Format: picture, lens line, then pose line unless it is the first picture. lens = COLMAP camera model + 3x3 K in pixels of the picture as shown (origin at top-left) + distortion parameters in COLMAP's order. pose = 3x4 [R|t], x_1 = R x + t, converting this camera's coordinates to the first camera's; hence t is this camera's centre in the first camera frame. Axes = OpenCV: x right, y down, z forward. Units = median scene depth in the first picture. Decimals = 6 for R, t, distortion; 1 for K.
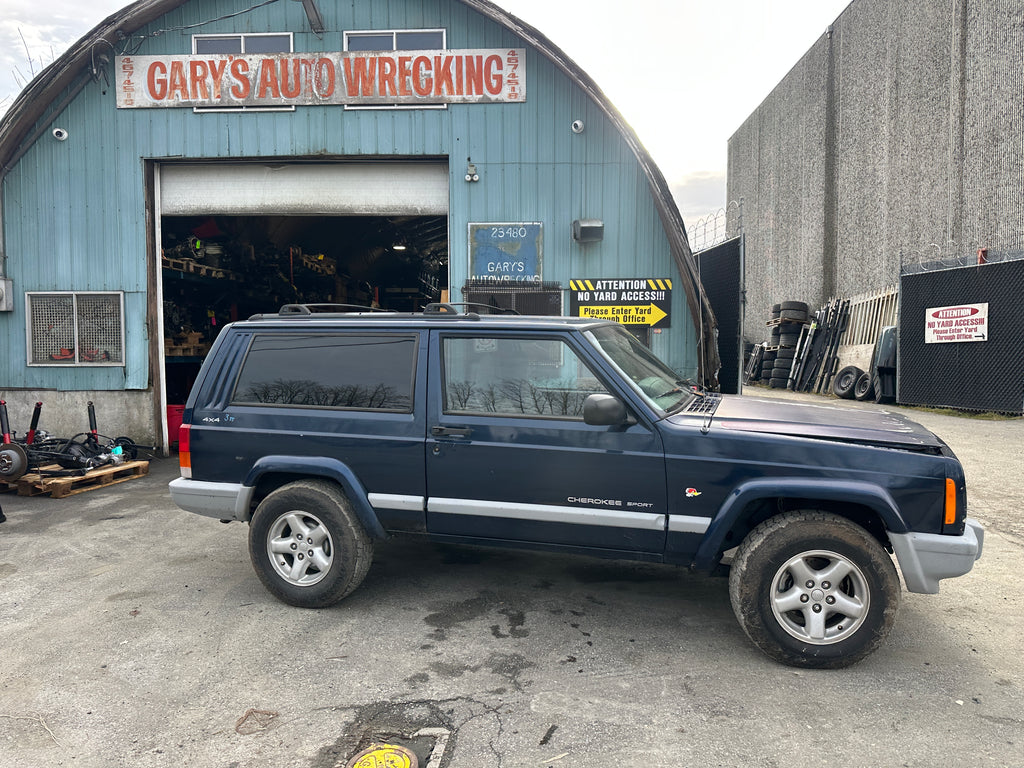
lens RADIAL K [[719.8, 0, 509.8], [0, 719.8, 387.9], [0, 0, 1]] dist [0.035701, -0.044872]
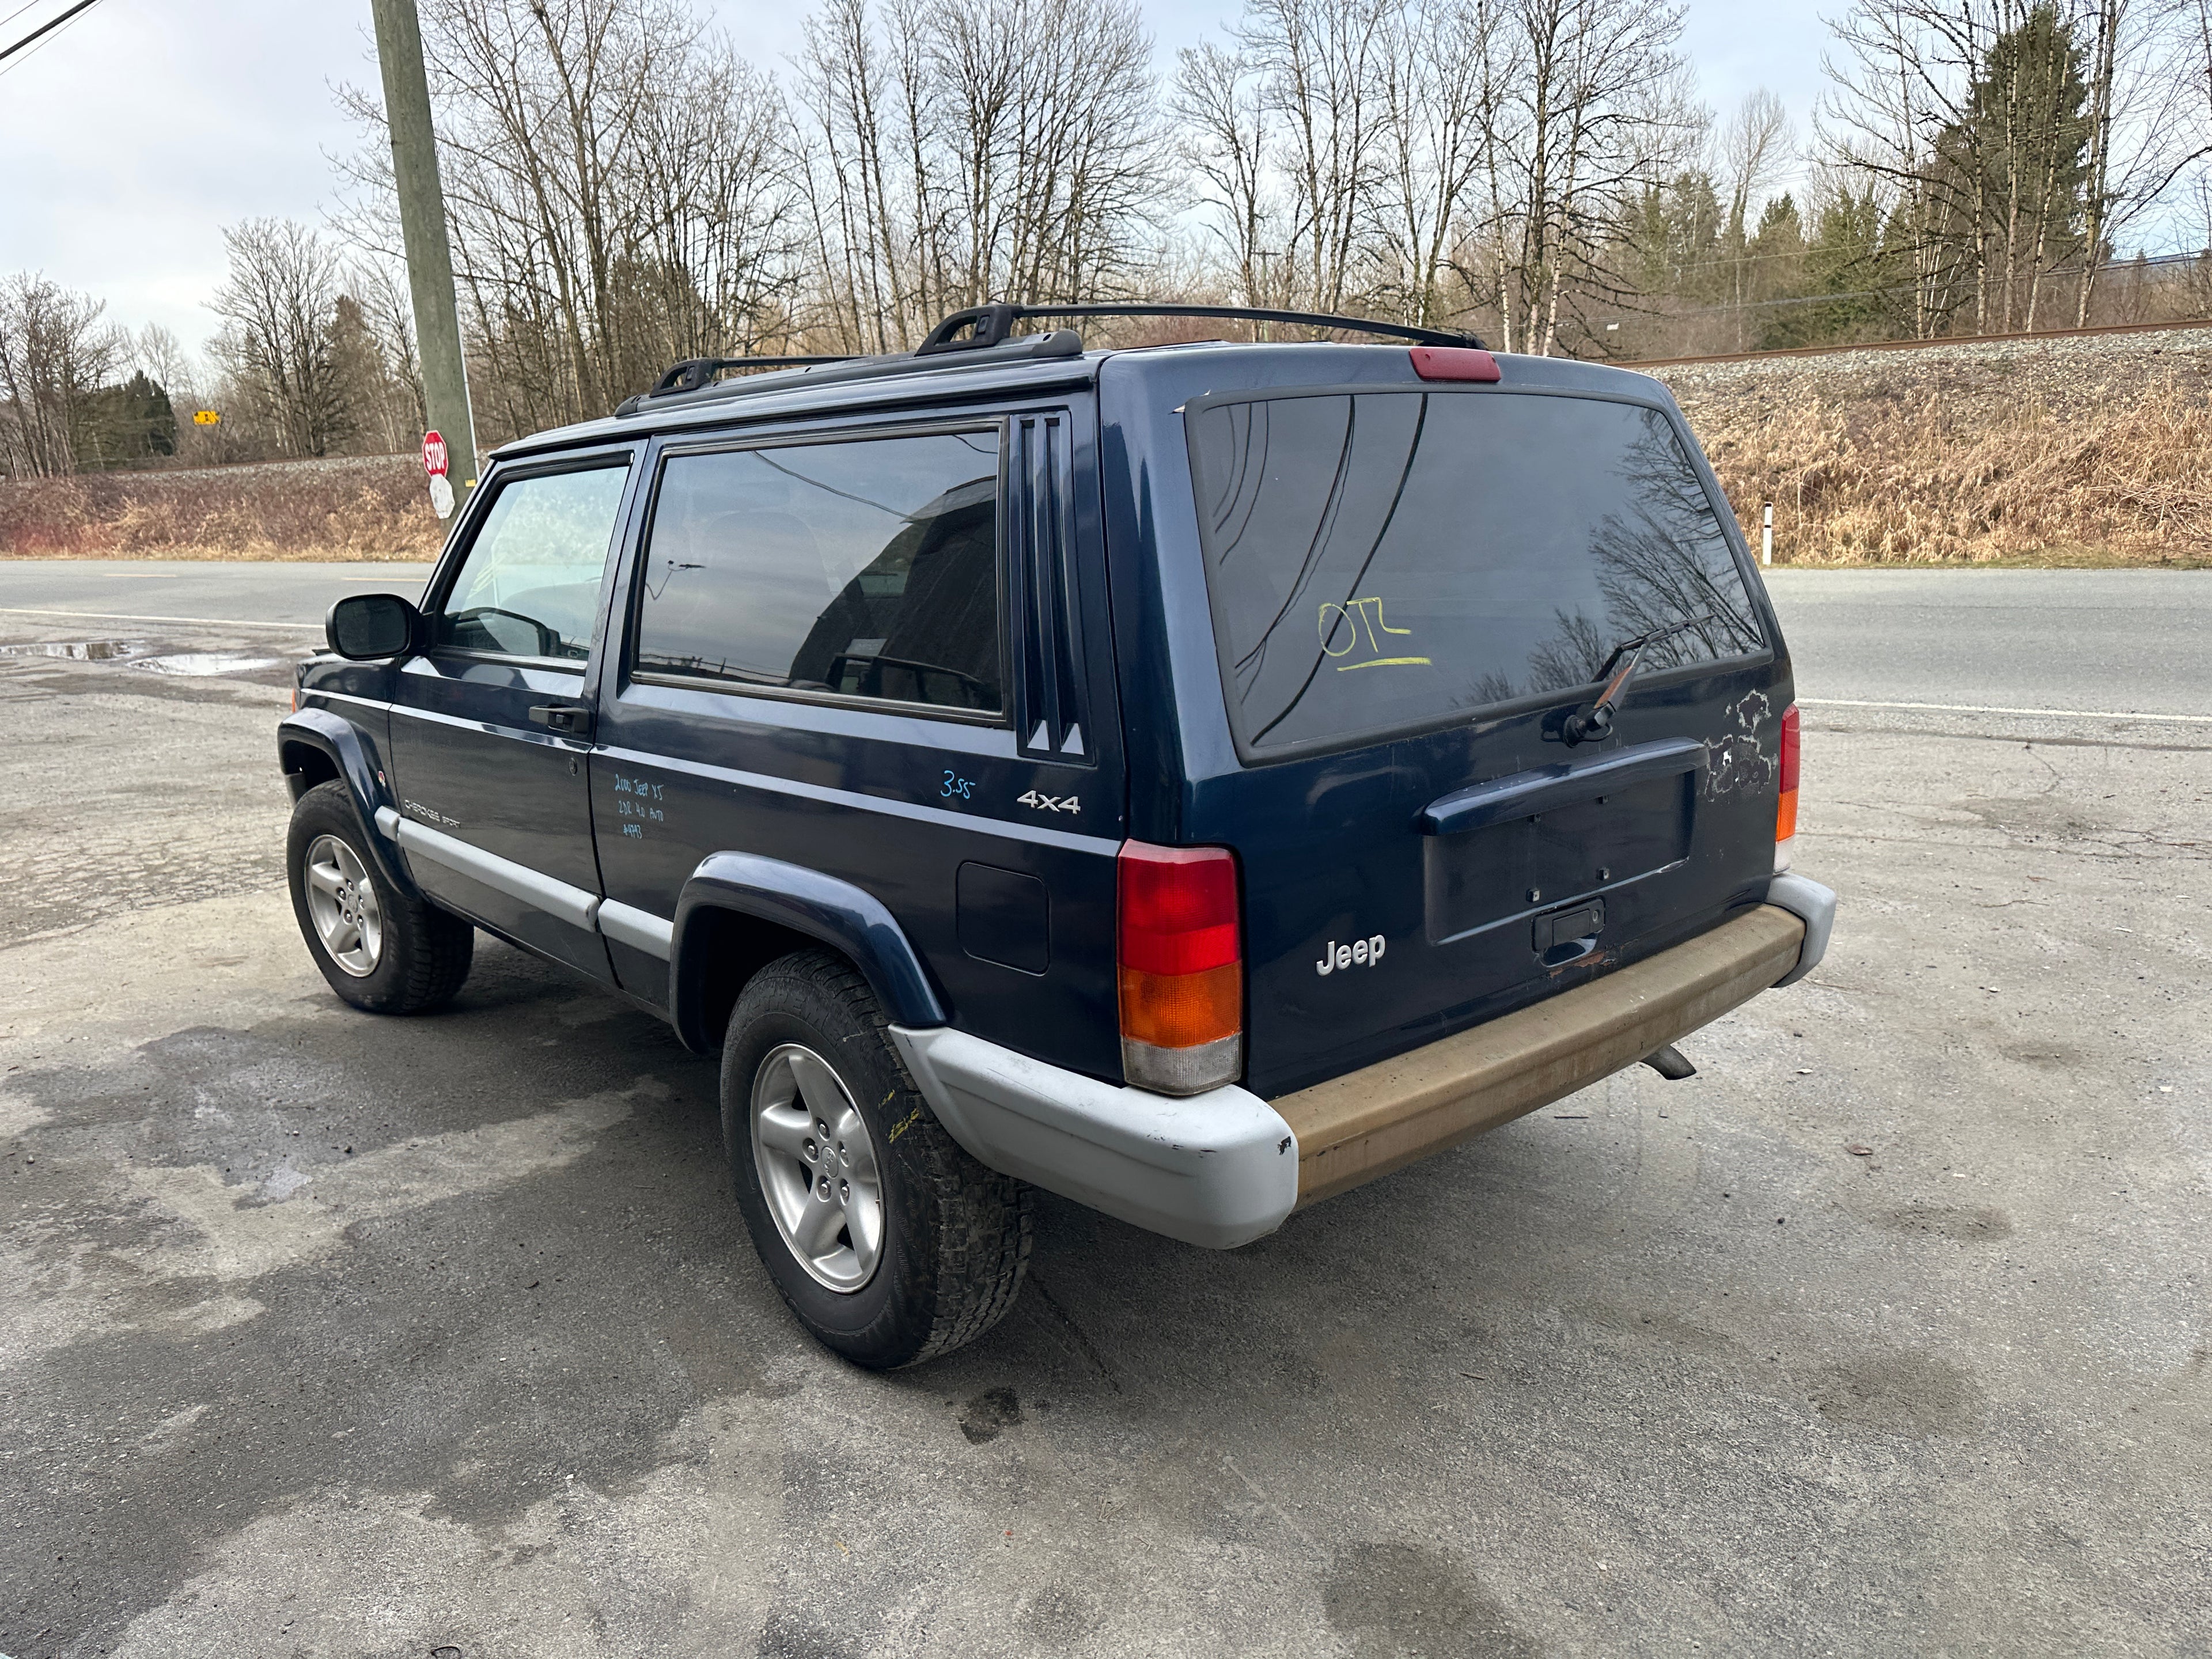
lens RADIAL K [[1554.8, 0, 1113.9], [0, 1554.8, 832.4], [0, 0, 1]] dist [0.035701, -0.044872]
pose [[-0.863741, -0.072618, 0.498676, -0.265163], [0.078178, 0.958273, 0.274955, -0.051585], [-0.497834, 0.276475, -0.822023, 0.842742]]
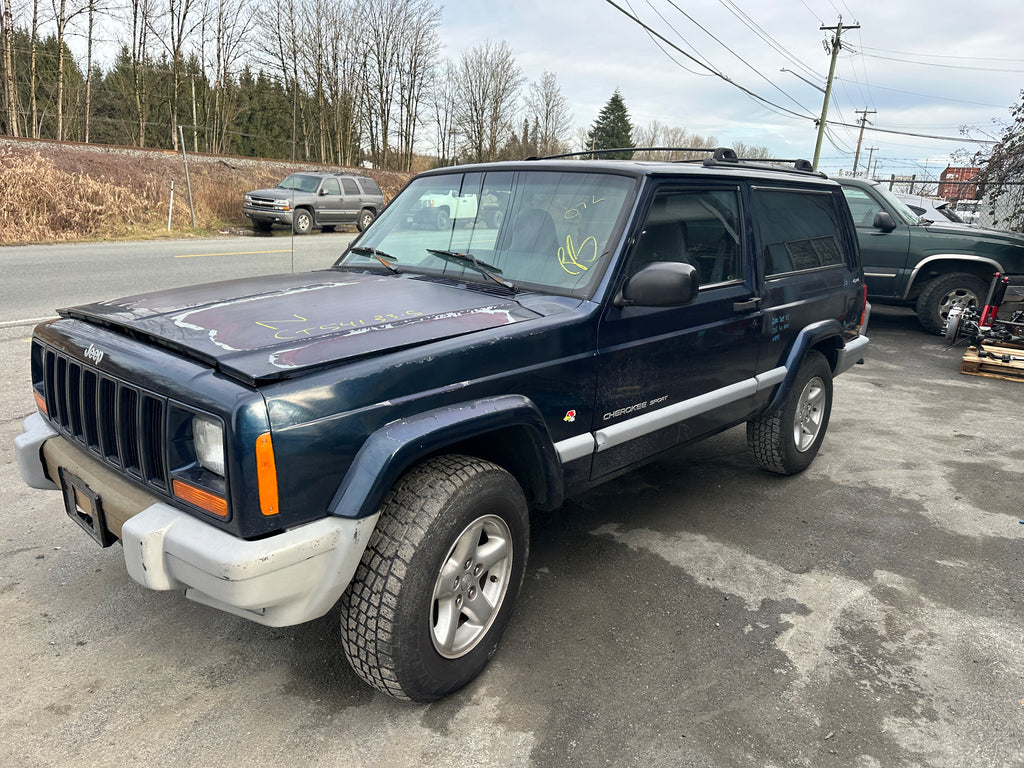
lens RADIAL K [[719.8, 0, 520.9], [0, 719.8, 380.3], [0, 0, 1]] dist [0.035701, -0.044872]
pose [[-0.405828, 0.209376, -0.889643, 0.402957], [-0.091684, 0.959169, 0.267562, -0.038689], [0.909339, 0.190150, -0.370061, 0.643843]]
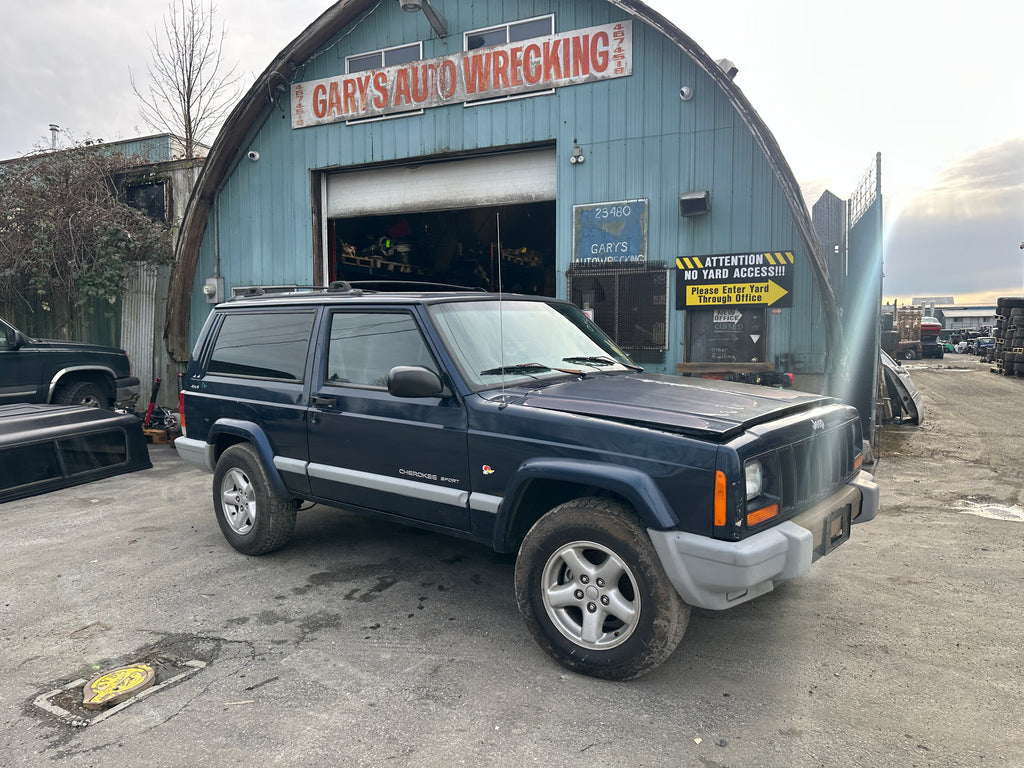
lens RADIAL K [[719.8, 0, 505.1], [0, 719.8, 377.5], [0, 0, 1]] dist [0.035701, -0.044872]
pose [[0.922848, 0.019504, -0.384671, 0.243726], [-0.020153, 0.999794, 0.002345, 0.007721], [0.384637, 0.005588, 0.923051, 0.050491]]
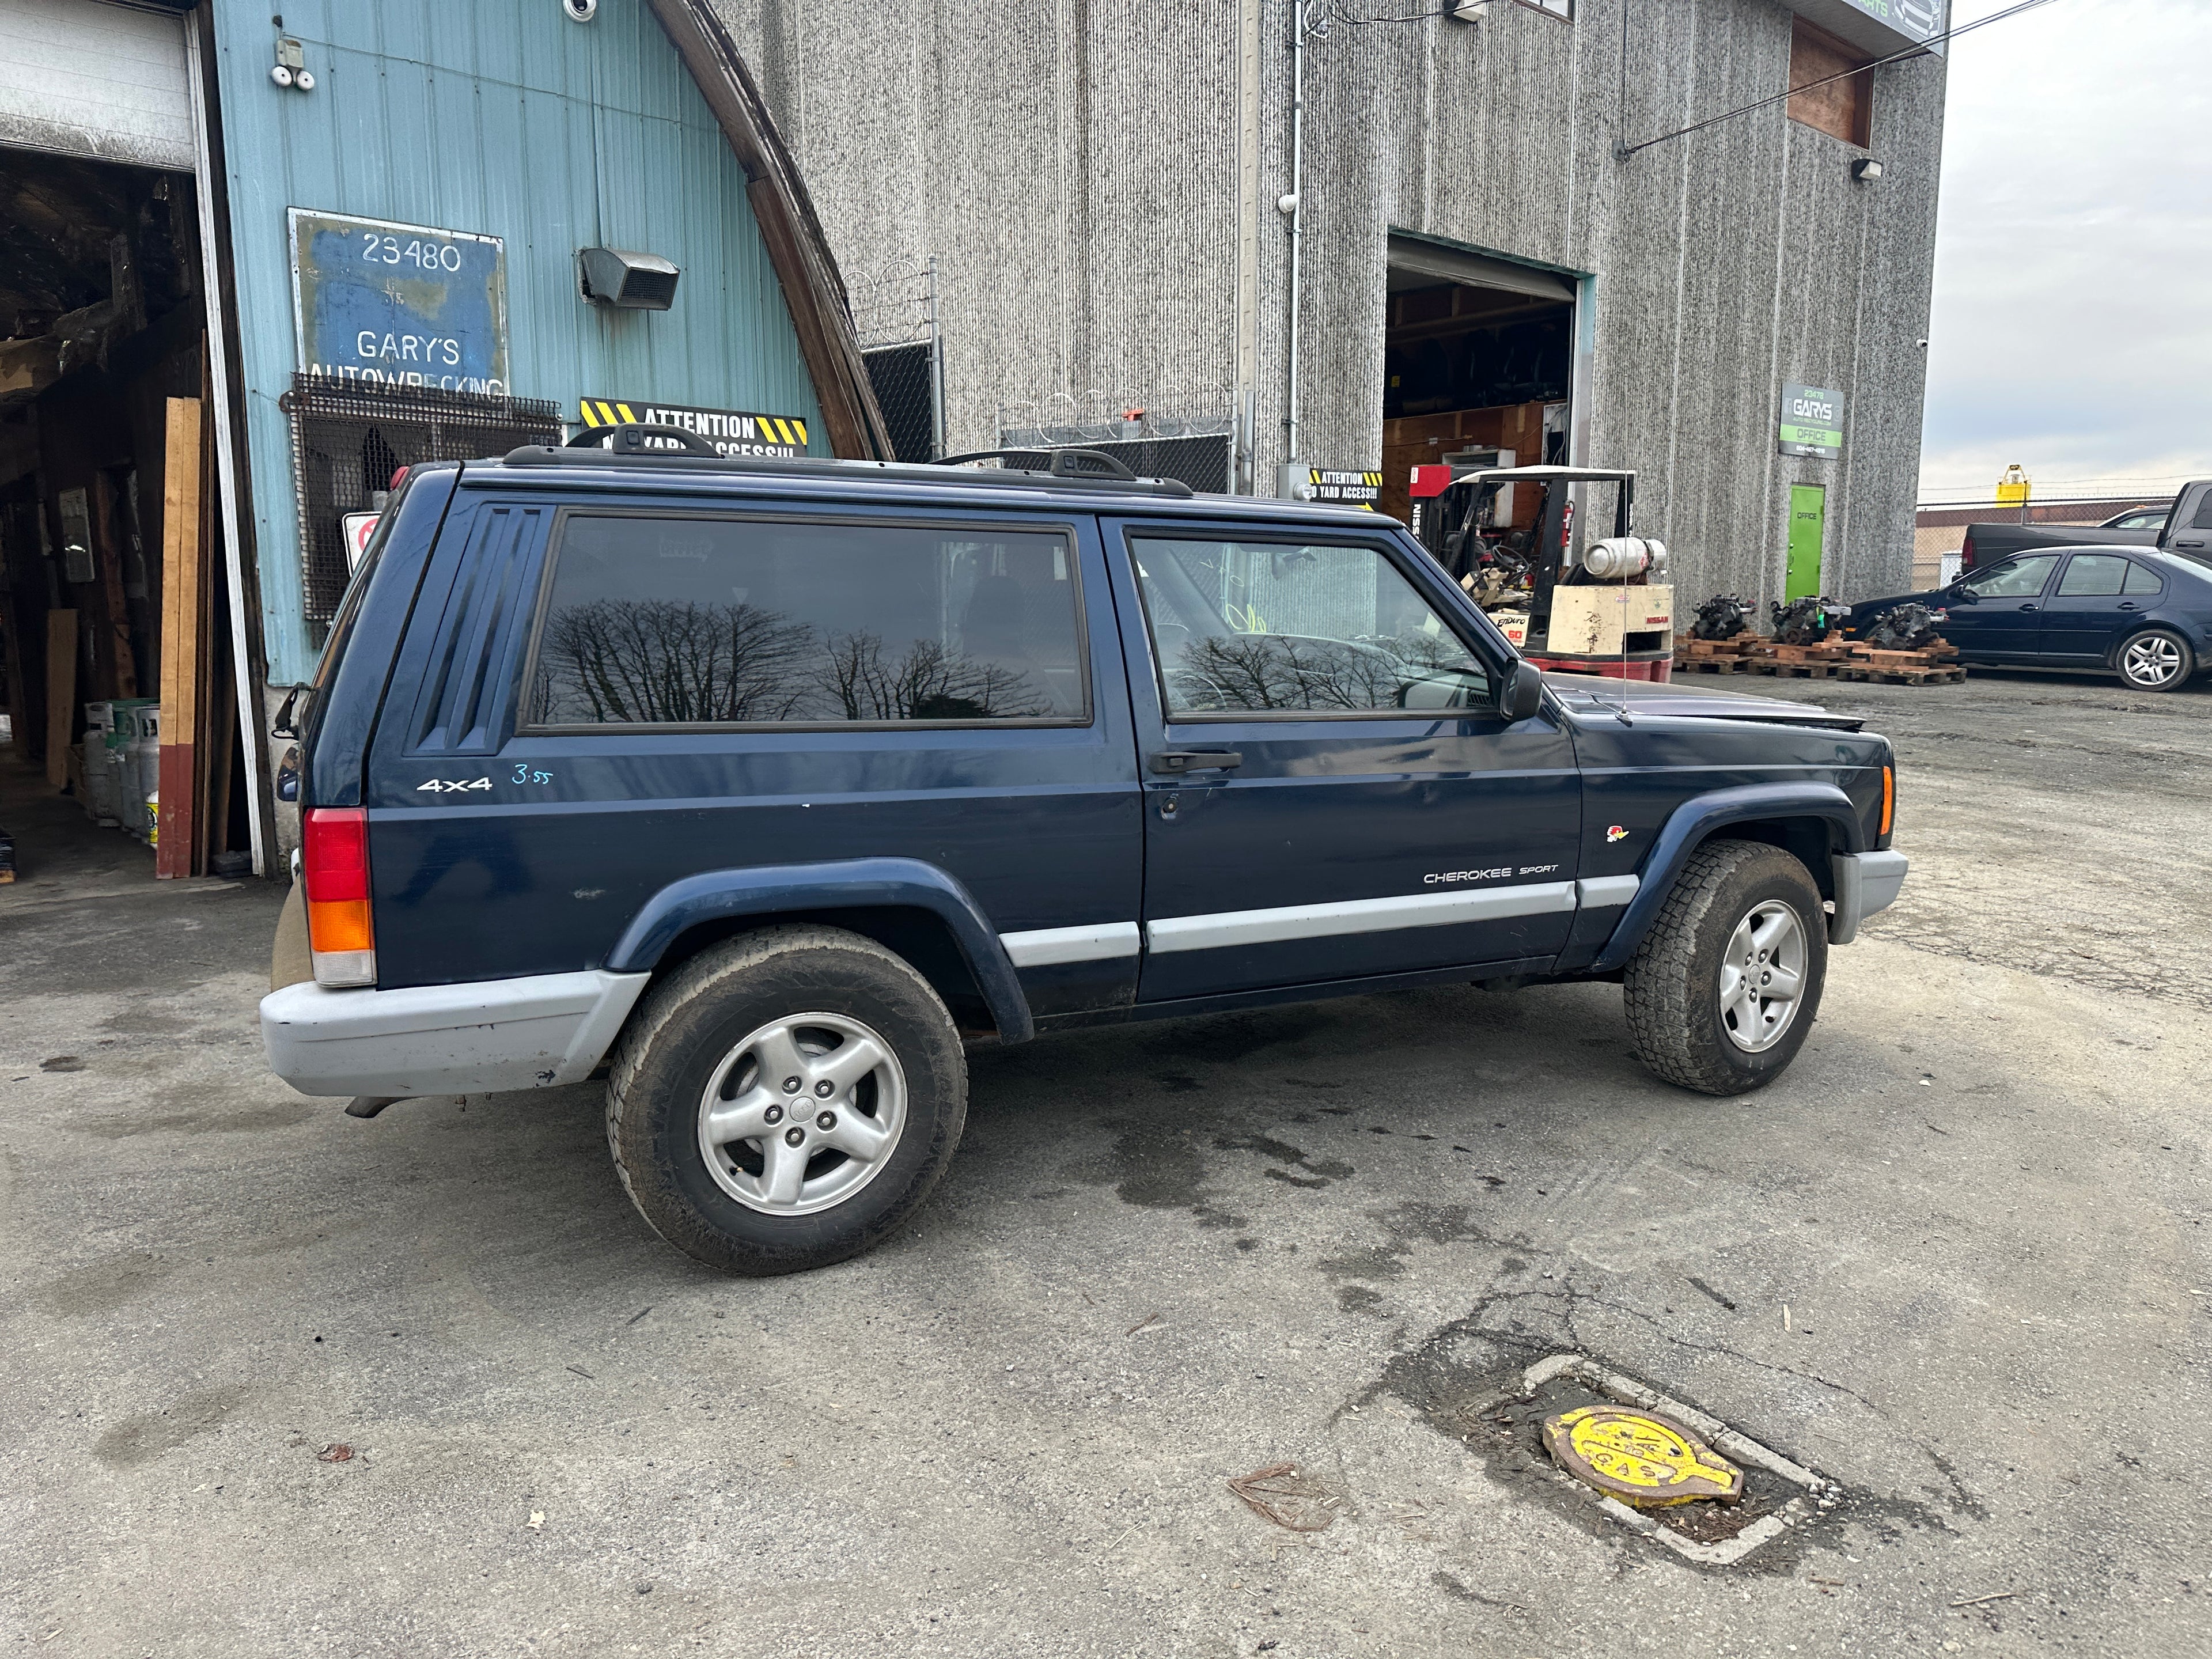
lens RADIAL K [[1554.8, 0, 1121.8], [0, 1554.8, 832.7], [0, 0, 1]] dist [0.035701, -0.044872]
pose [[0.722930, -0.101898, 0.683366, -0.319540], [0.031453, 0.992893, 0.114778, -0.001737], [-0.690205, -0.061482, 0.720997, 0.153163]]
